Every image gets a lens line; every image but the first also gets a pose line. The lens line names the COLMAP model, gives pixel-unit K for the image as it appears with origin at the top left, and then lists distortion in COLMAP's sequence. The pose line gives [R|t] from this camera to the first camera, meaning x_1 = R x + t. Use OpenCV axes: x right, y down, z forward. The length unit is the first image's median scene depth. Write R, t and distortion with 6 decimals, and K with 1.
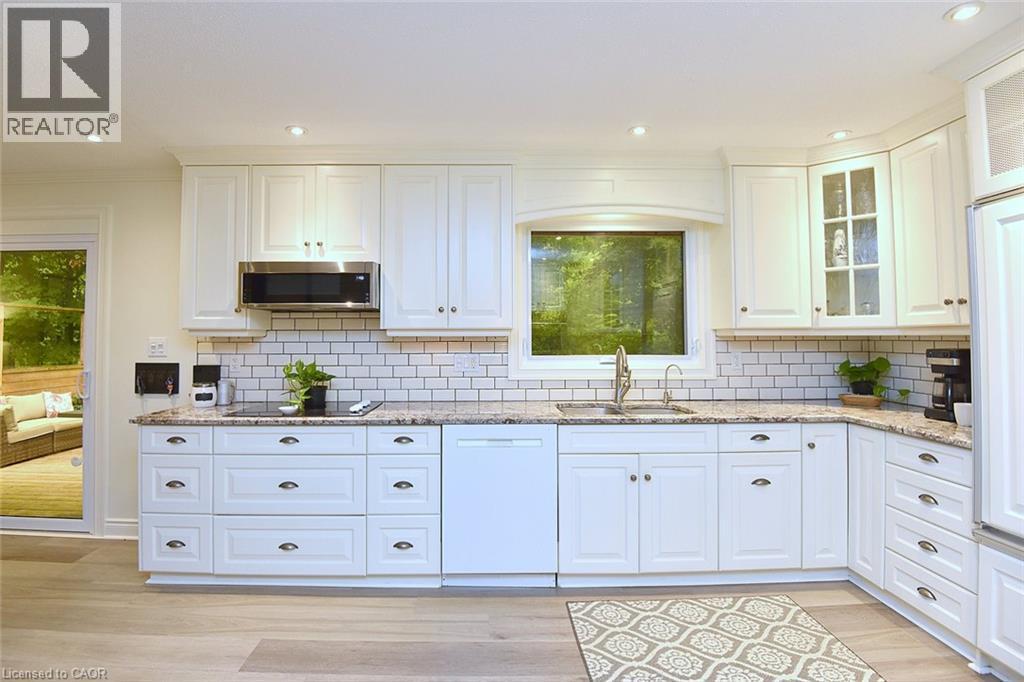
lens RADIAL K [[477.6, 0, 499.8], [0, 477.6, 325.7], [0, 0, 1]] dist [-0.009310, -0.019952]
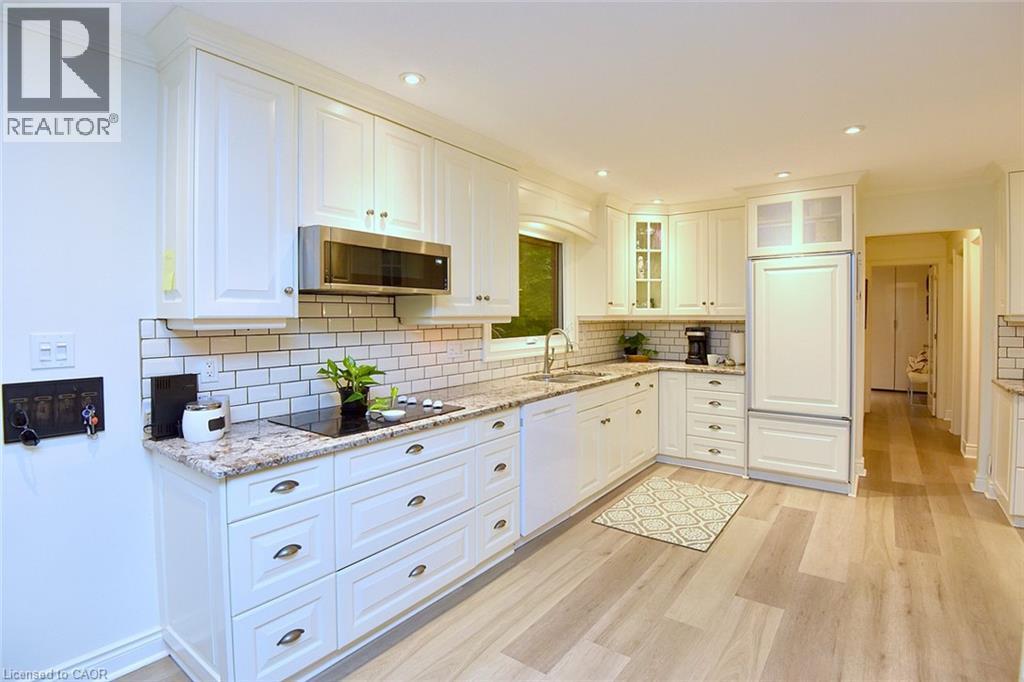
lens RADIAL K [[477.6, 0, 499.8], [0, 477.6, 325.7], [0, 0, 1]] dist [-0.009310, -0.019952]
pose [[0.635711, -0.016419, 0.771752, -0.917894], [-0.014706, 0.999335, 0.033374, -0.008951], [-0.771787, -0.032566, 0.635047, 0.319495]]
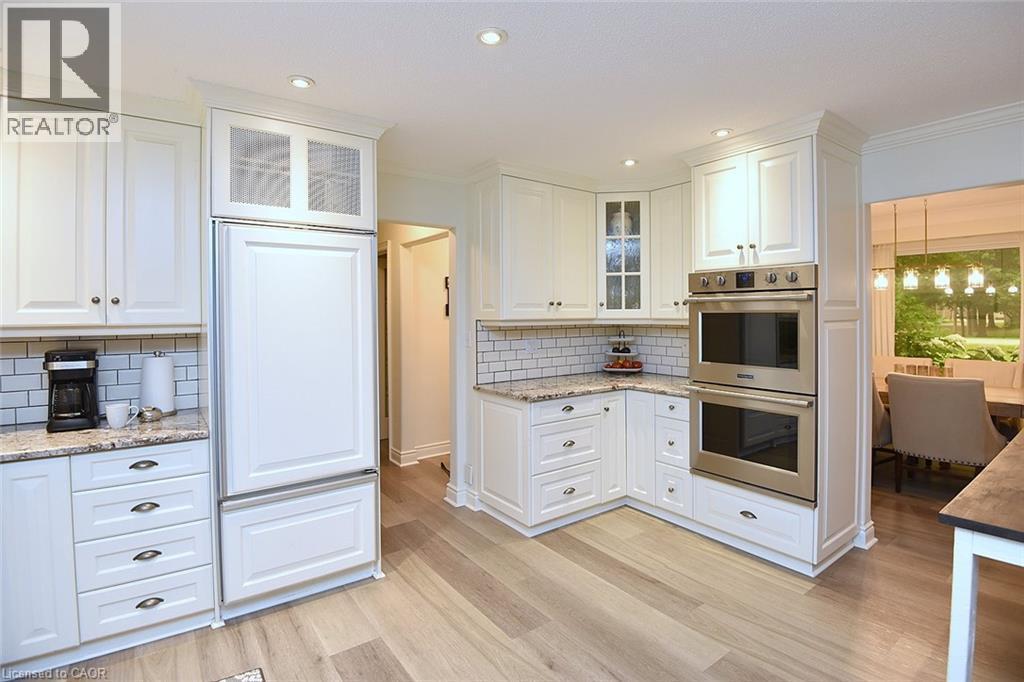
lens RADIAL K [[497.6, 0, 511.4], [0, 497.6, 313.3], [0, 0, 1]] dist [-0.002061, -0.025017]
pose [[-0.585684, 0.007498, 0.810505, -0.263024], [-0.009076, 0.999834, -0.015808, -0.013308], [-0.810489, -0.016615, -0.585519, 0.737544]]
